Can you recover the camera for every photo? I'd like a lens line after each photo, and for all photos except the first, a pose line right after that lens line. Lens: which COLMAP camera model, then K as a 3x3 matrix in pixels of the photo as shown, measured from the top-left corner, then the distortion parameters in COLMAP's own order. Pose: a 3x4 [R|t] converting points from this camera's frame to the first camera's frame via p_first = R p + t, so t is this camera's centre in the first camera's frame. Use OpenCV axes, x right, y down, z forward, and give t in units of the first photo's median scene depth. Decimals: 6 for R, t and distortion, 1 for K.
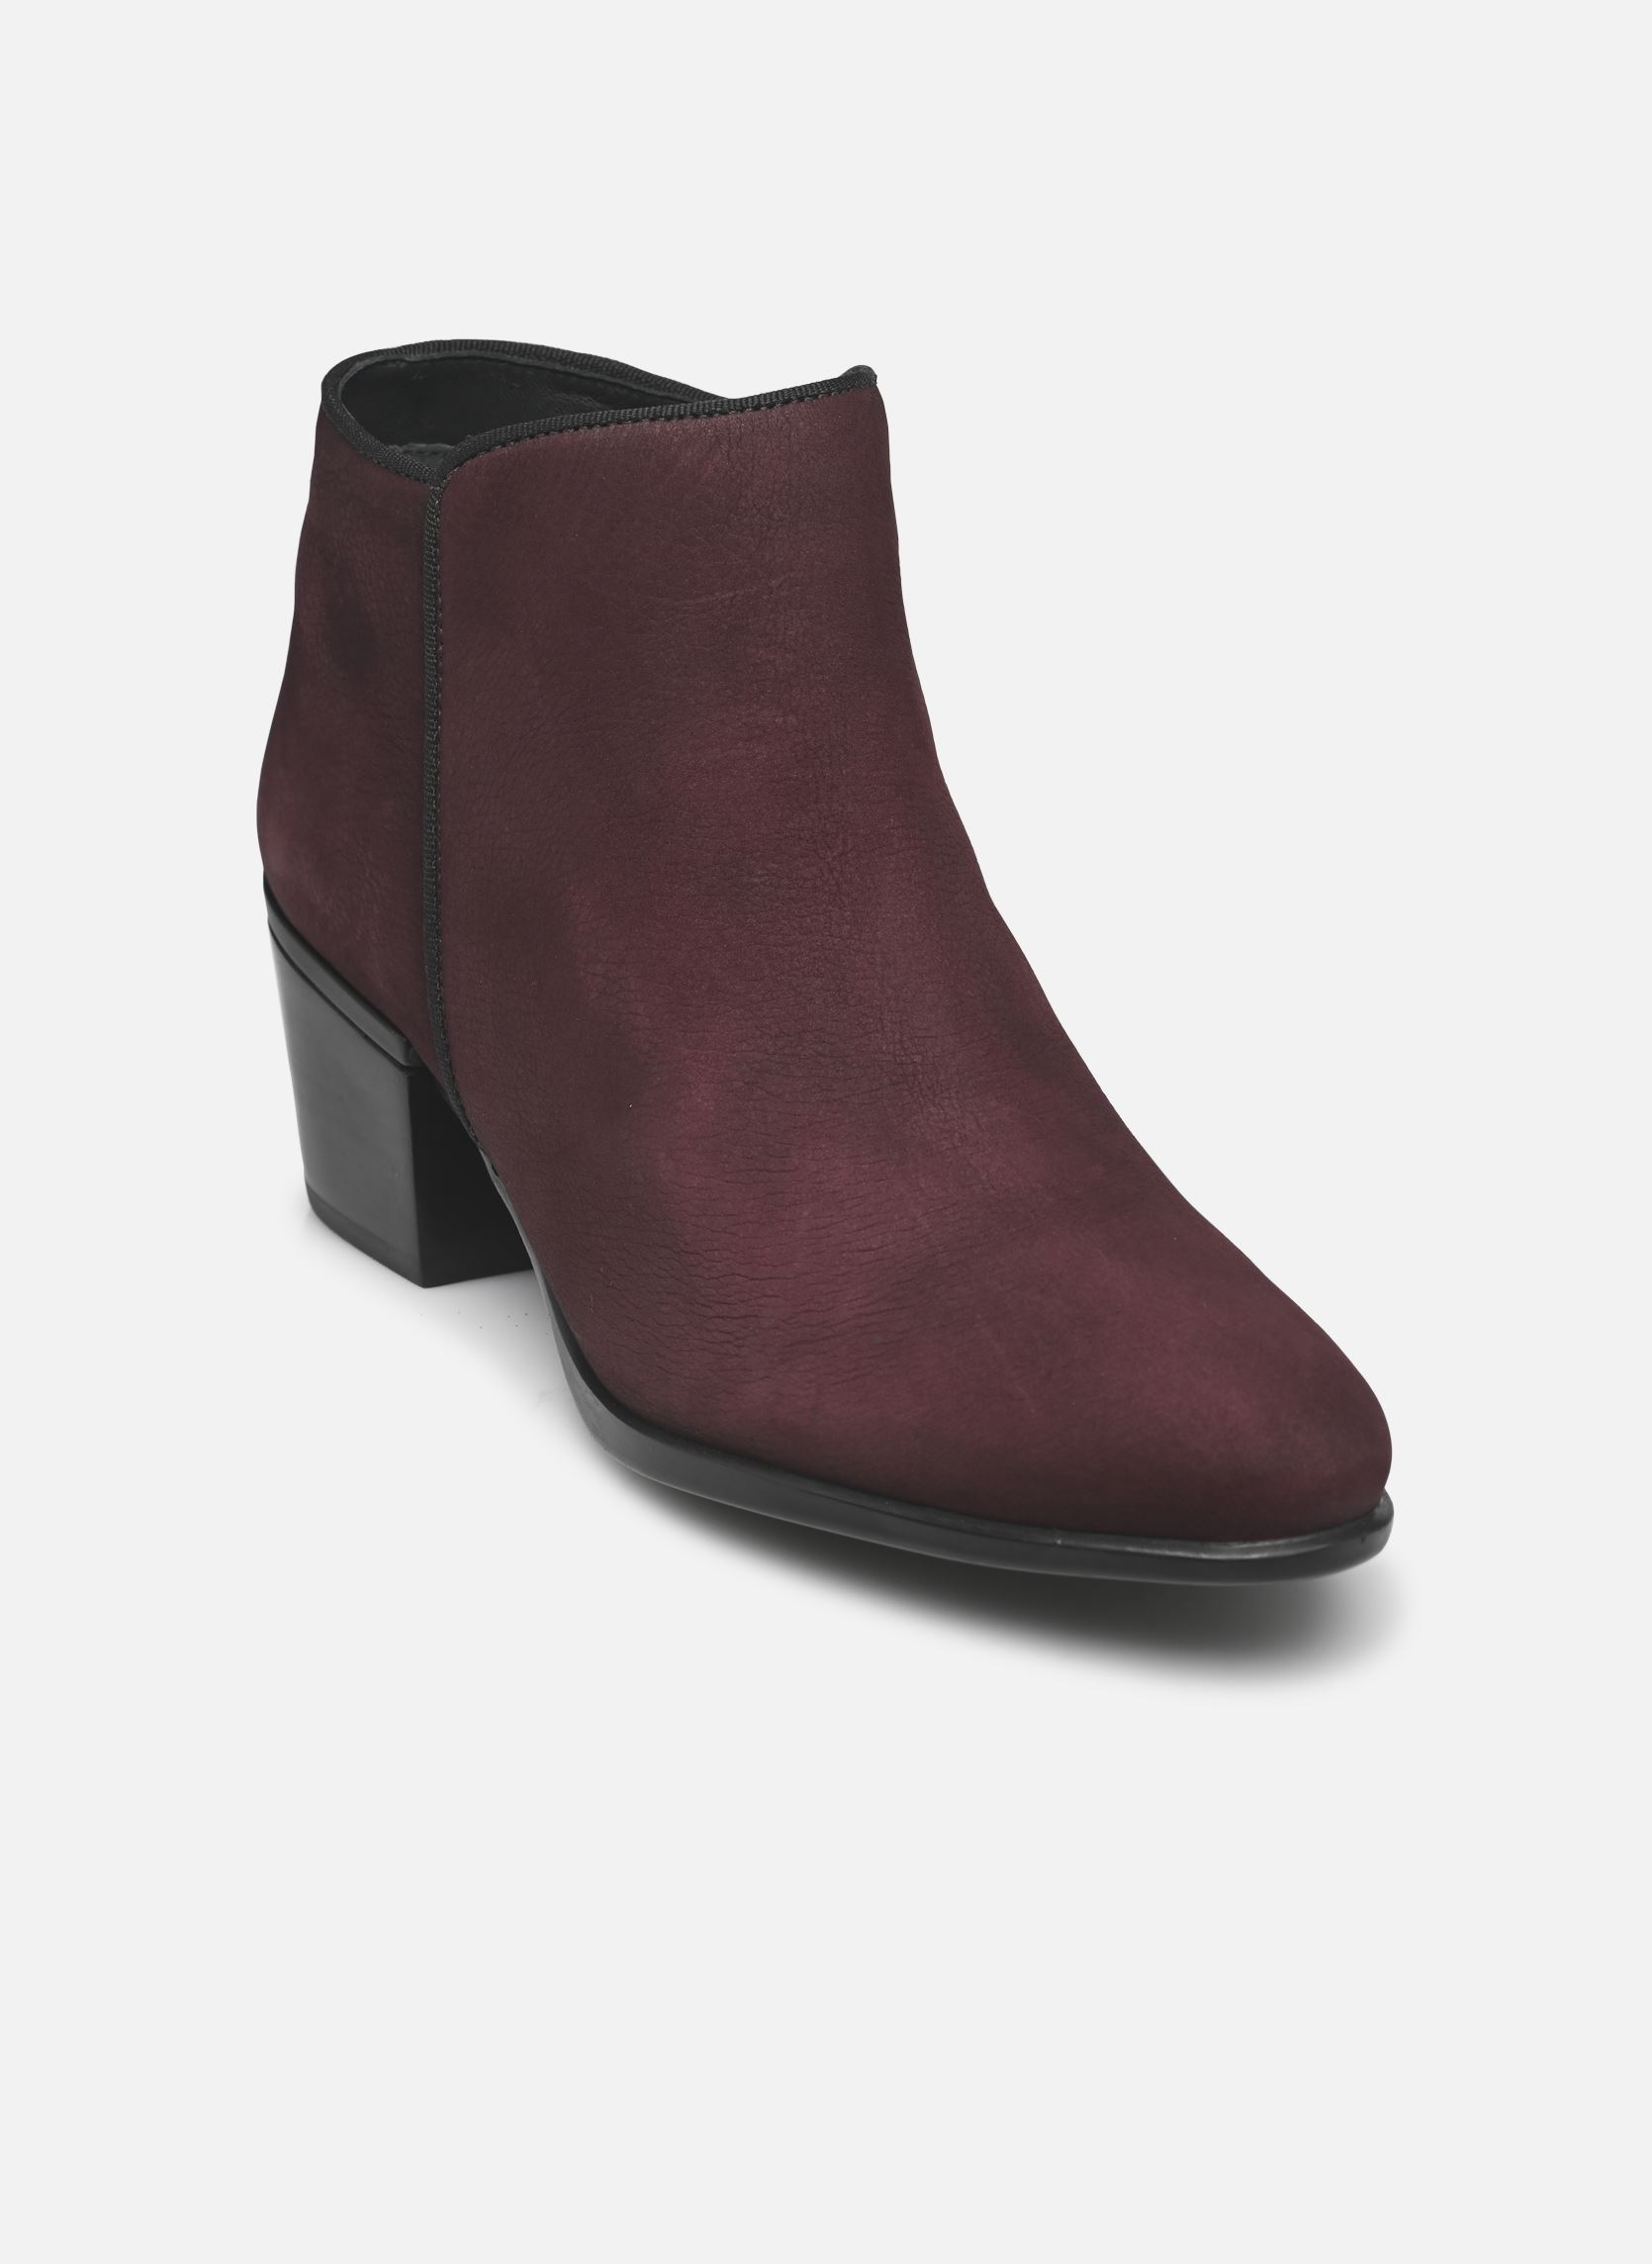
lens RADIAL K [[7320.9, 0, 826.1], [0, 7320.9, 1131.8], [0, 0, 1]] dist [-0.177541, 0.000000]
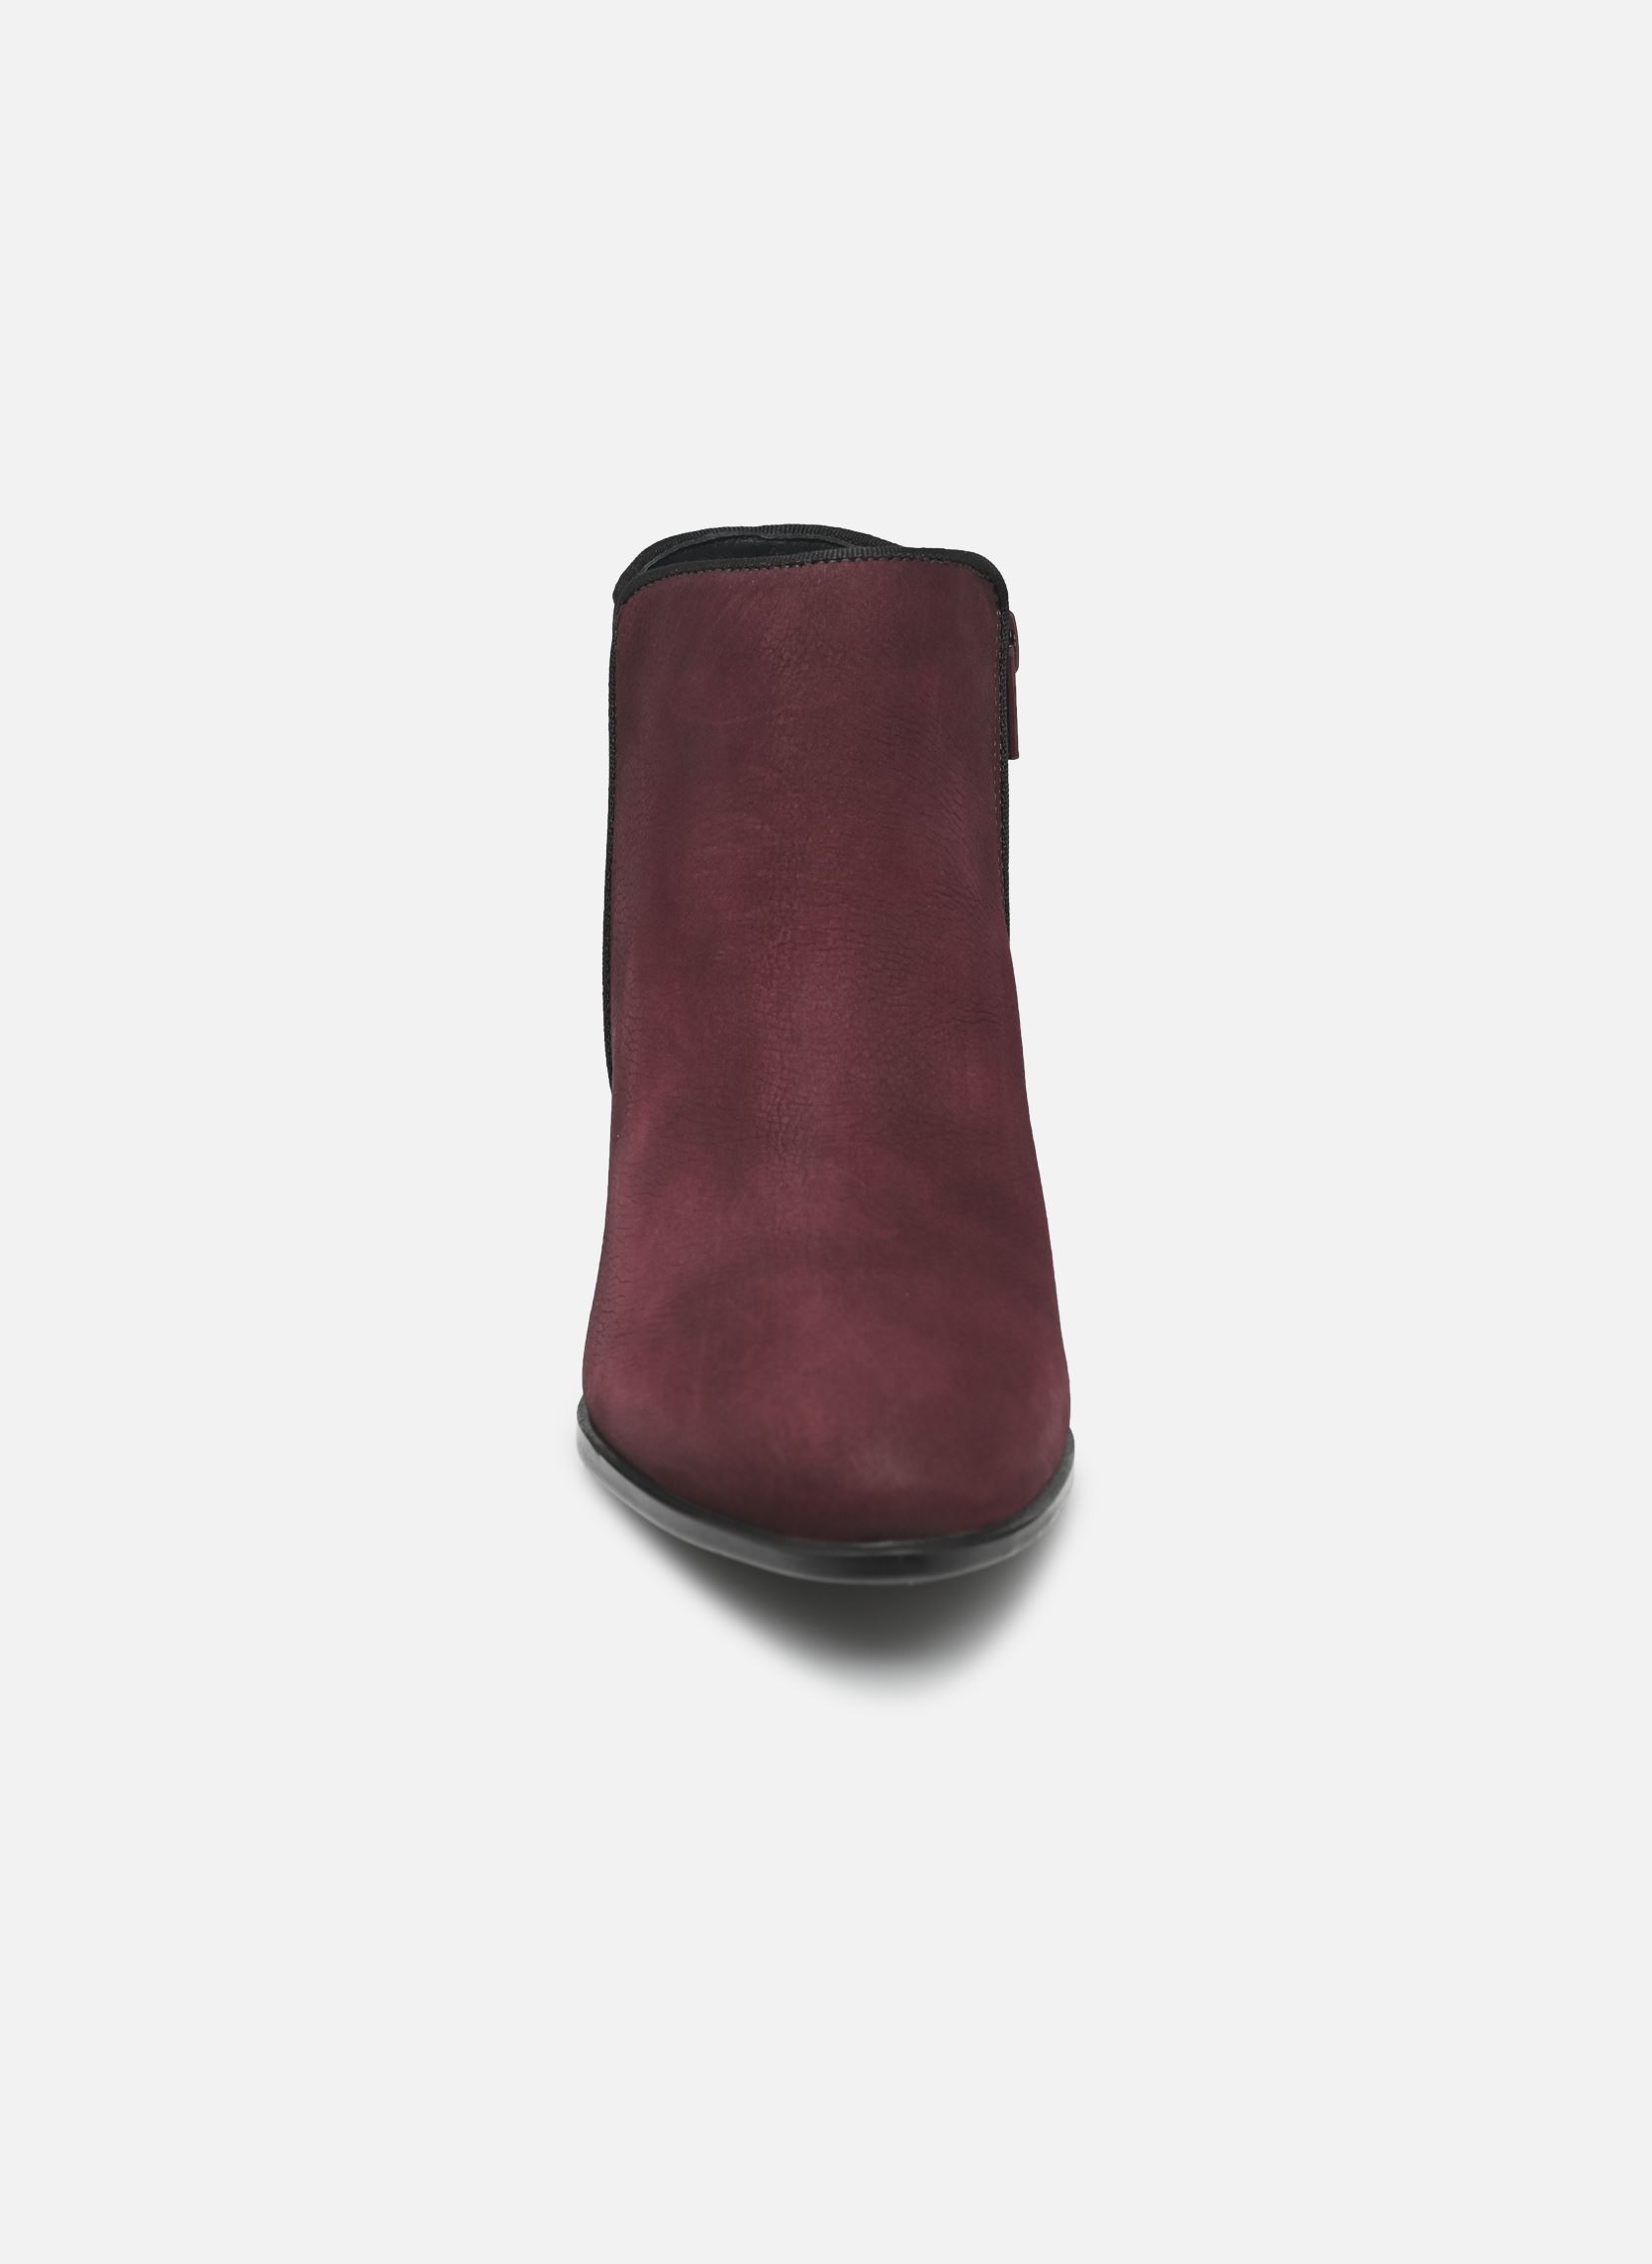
lens RADIAL K [[7320.9, 0, 826.3], [0, 7320.9, 1132.0], [0, 0, 1]] dist [-0.177541, 0.000000]
pose [[0.756716, 0.111551, -0.644156, 0.766942], [-0.178814, 0.983077, -0.039817, 0.037034], [0.628813, 0.145314, 0.763857, 0.113214]]
